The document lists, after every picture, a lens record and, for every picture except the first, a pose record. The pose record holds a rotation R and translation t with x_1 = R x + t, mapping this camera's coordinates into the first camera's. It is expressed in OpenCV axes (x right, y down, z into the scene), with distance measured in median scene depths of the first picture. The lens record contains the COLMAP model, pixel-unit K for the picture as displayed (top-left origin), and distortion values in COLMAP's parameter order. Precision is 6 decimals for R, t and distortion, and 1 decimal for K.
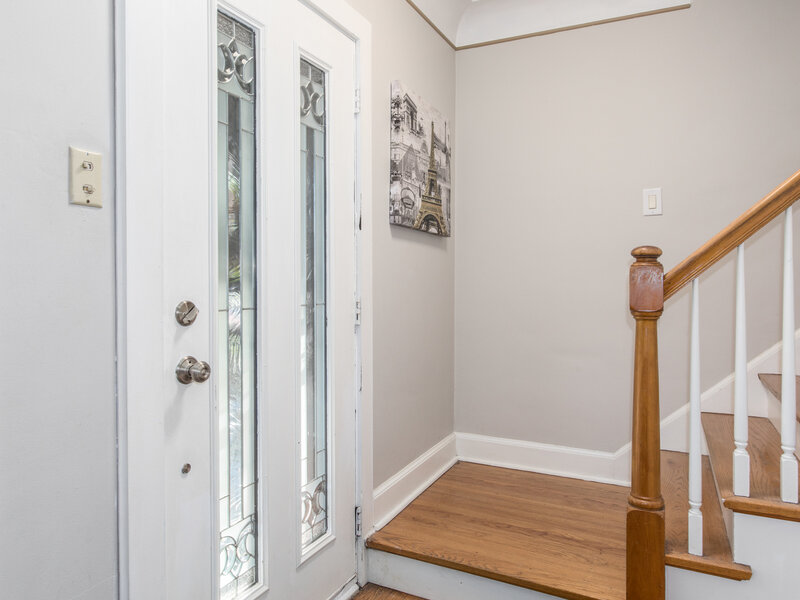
lens RADIAL K [[535.0, 0, 399.6], [0, 535.0, 296.7], [0, 0, 1]] dist [-0.008891, -0.000294]
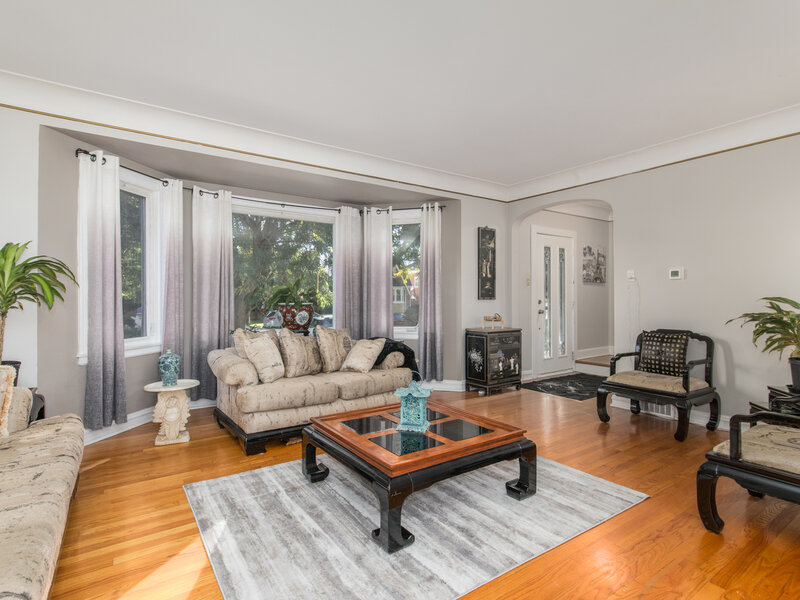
lens RADIAL K [[423.6, 0, 400.7], [0, 423.6, 298.1], [0, 0, 1]] dist [-0.001240, -0.000081]
pose [[0.874150, -0.002526, -0.485649, 0.306965], [-0.010037, 0.999679, -0.023265, 0.065205], [0.485552, 0.025212, 0.873844, -2.220711]]
